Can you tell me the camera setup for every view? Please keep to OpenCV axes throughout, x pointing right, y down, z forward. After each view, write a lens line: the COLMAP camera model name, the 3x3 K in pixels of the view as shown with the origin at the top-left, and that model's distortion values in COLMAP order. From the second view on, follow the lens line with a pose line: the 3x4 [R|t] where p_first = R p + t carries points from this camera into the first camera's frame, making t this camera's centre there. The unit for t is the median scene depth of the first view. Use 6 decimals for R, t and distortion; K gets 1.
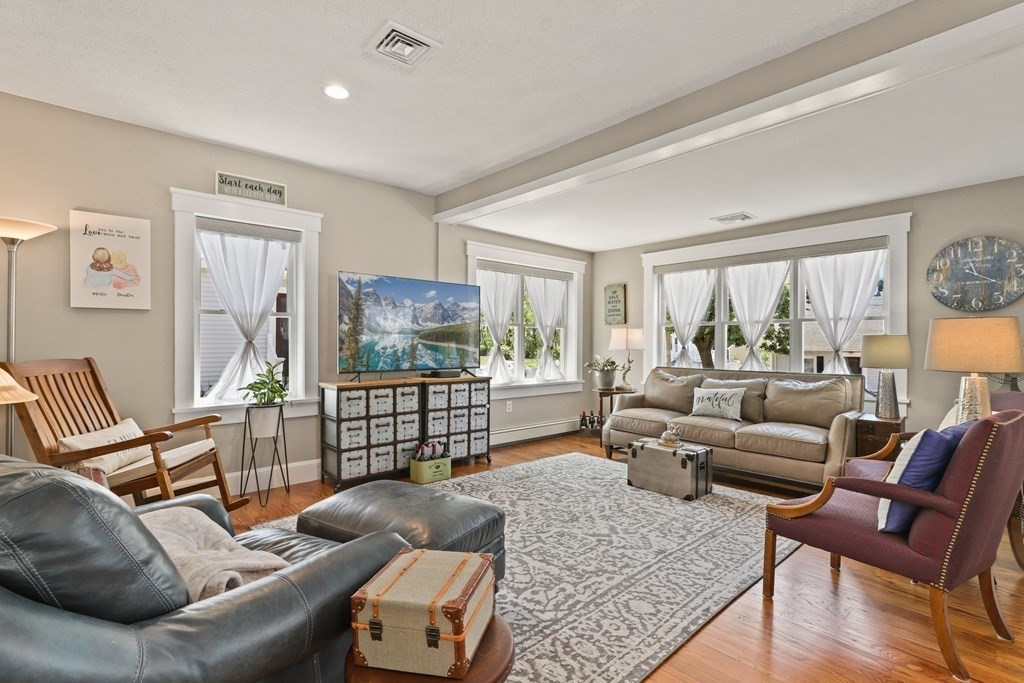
lens RADIAL K [[474.1, 0, 512.3], [0, 474.1, 341.2], [0, 0, 1]] dist [-0.021810, 0.008360]
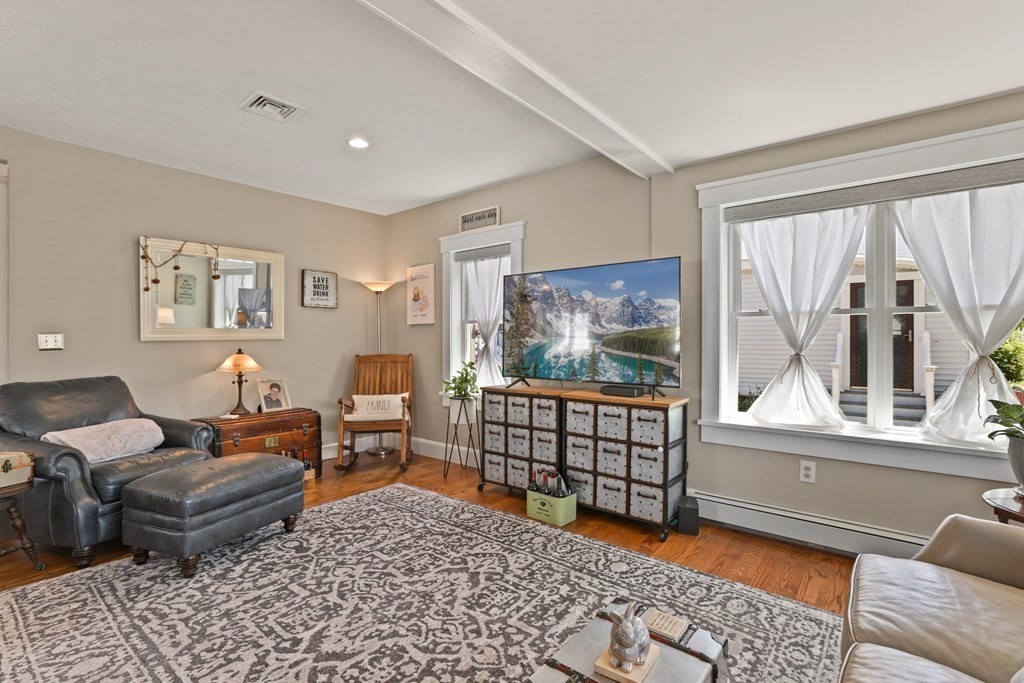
lens RADIAL K [[474.1, 0, 509.8], [0, 474.1, 341.7], [0, 0, 1]] dist [-0.021810, 0.008360]
pose [[0.148870, -0.000909, -0.988856, 0.663271], [0.002695, 0.999996, -0.000514, -0.006555], [0.988853, -0.002588, 0.148872, 0.886378]]
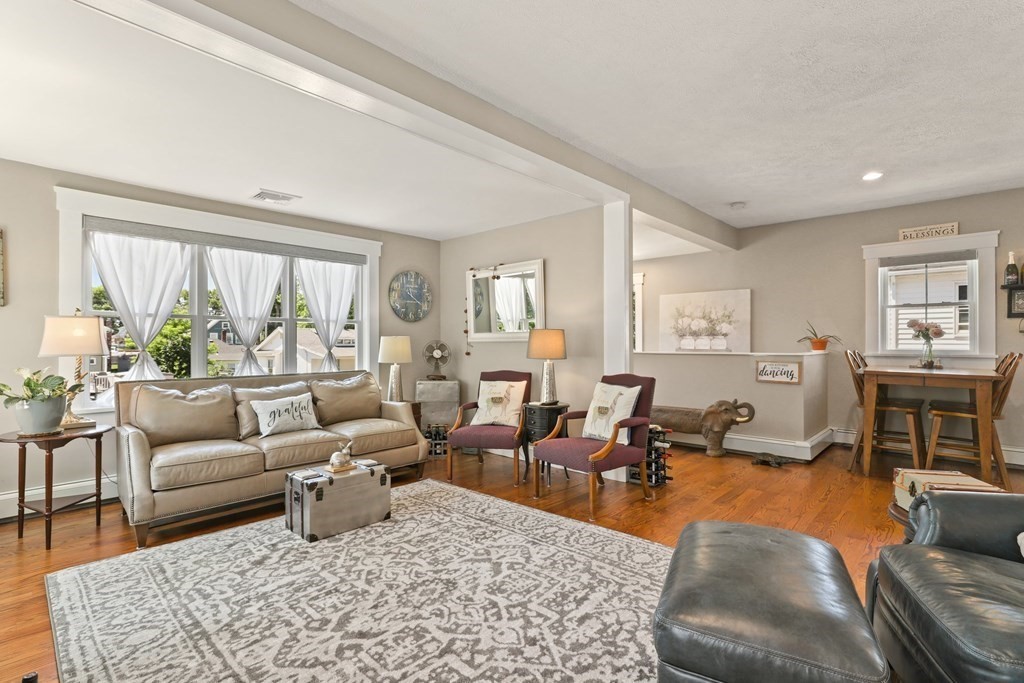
lens RADIAL K [[474.1, 0, 507.7], [0, 474.1, 339.2], [0, 0, 1]] dist [-0.021810, 0.008360]
pose [[-0.077788, 0.005526, 0.996955, -0.509631], [-0.004171, 0.999974, -0.005868, -0.000126], [-0.996961, -0.004615, -0.077763, 0.792613]]
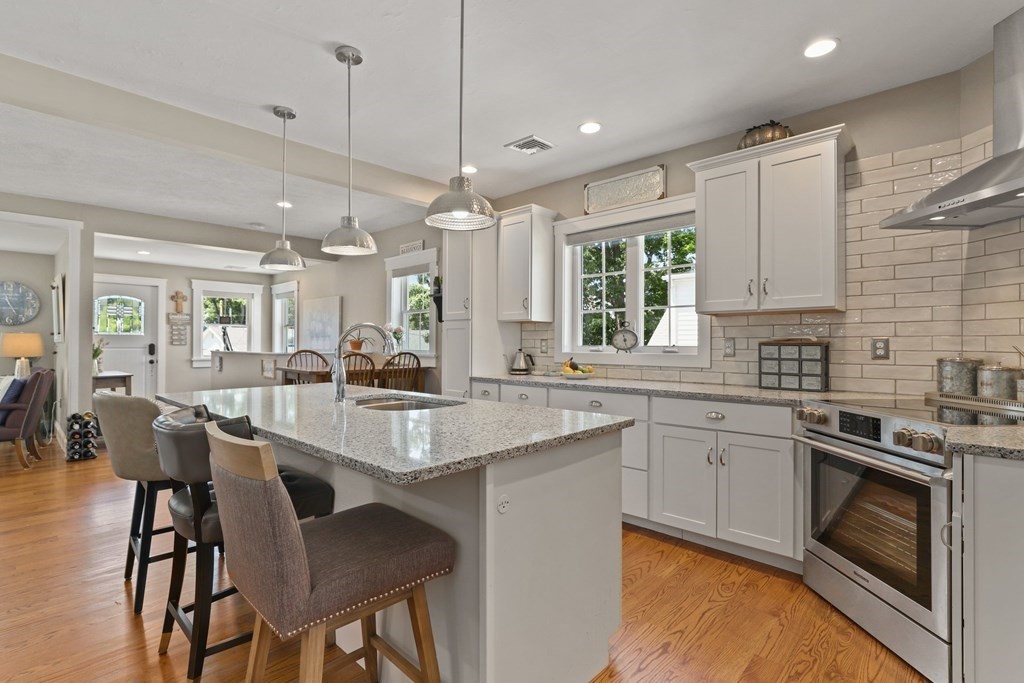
lens RADIAL K [[474.1, 0, 508.8], [0, 474.1, 340.2], [0, 0, 1]] dist [-0.021810, 0.008360]
pose [[-0.087225, 0.003355, 0.996183, -0.847321], [-0.003981, 0.999985, -0.003716, -0.009272], [-0.996181, -0.004290, -0.087210, -0.655414]]
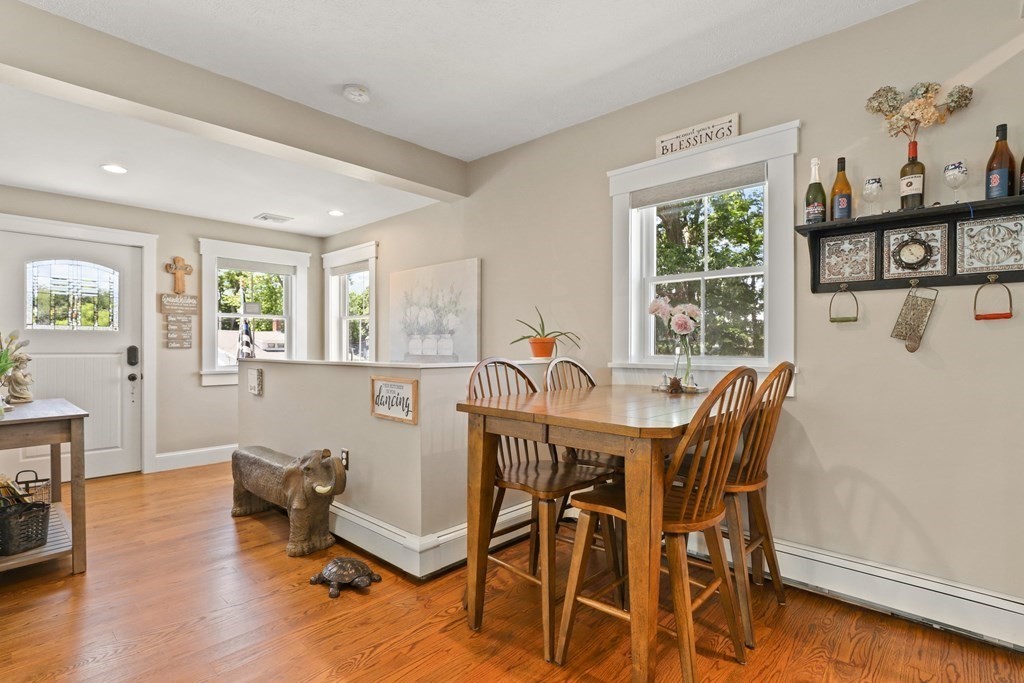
lens RADIAL K [[491.4, 0, 507.8], [0, 491.4, 347.9], [0, 0, 1]] dist [-0.022522, 0.008272]
pose [[-0.090054, -0.003410, 0.995931, -0.003876], [-0.003038, 0.999990, 0.003150, 0.002370], [-0.995932, -0.002742, -0.090064, -0.130548]]
